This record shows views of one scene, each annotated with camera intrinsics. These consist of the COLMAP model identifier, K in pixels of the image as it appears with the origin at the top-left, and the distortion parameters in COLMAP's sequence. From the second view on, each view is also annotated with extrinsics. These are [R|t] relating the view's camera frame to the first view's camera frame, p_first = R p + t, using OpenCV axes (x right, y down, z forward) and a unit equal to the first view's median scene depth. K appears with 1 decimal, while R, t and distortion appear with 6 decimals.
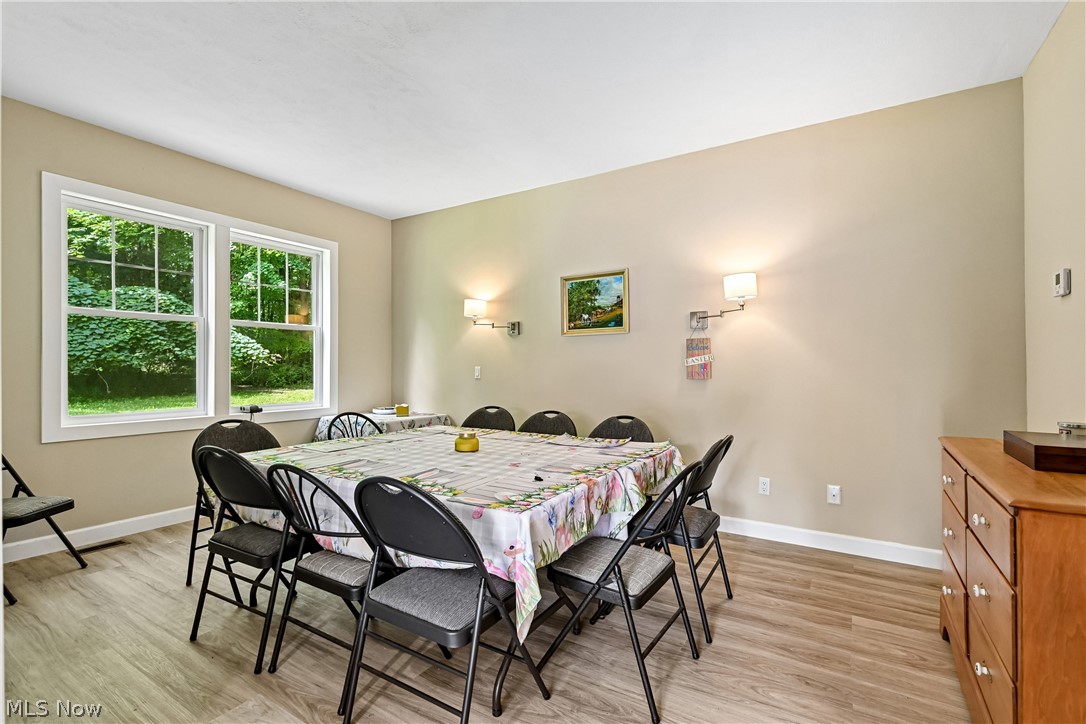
lens RADIAL K [[489.4, 0, 547.4], [0, 489.4, 364.7], [0, 0, 1]] dist [0.002069, -0.000799]
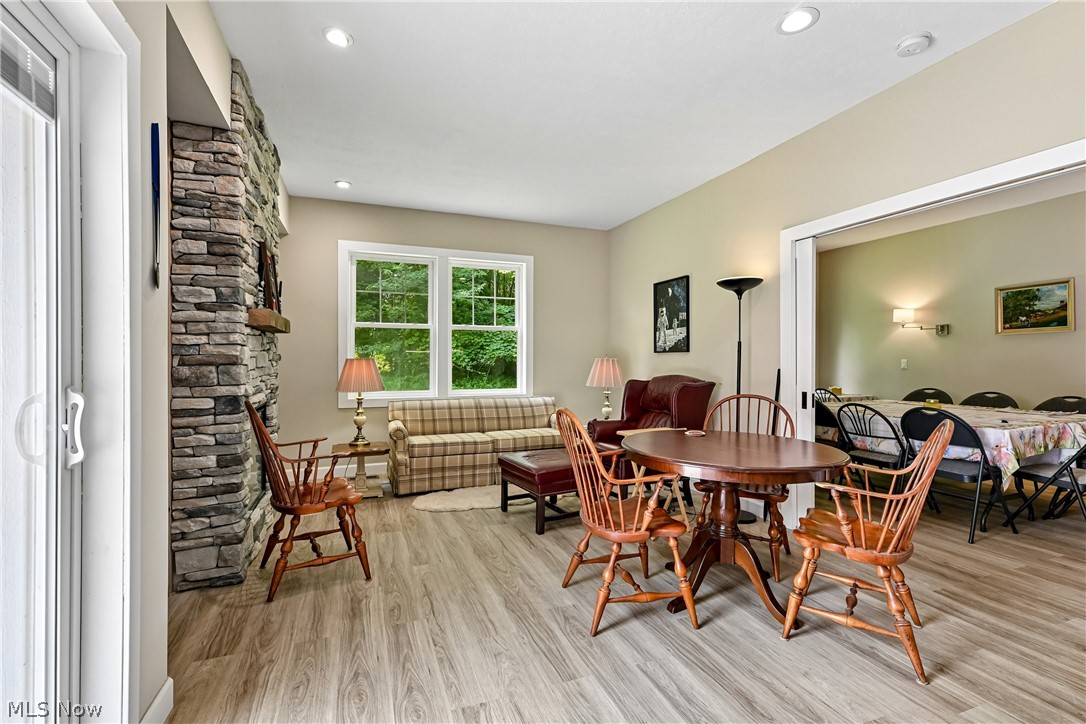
lens RADIAL K [[489.4, 0, 534.0], [0, 489.4, 368.9], [0, 0, 1]] dist [0.002069, -0.000799]
pose [[0.792378, 0.002859, -0.610024, -0.150186], [0.010303, 0.999784, 0.018068, -0.006017], [0.609944, -0.020602, 0.792177, -0.764570]]
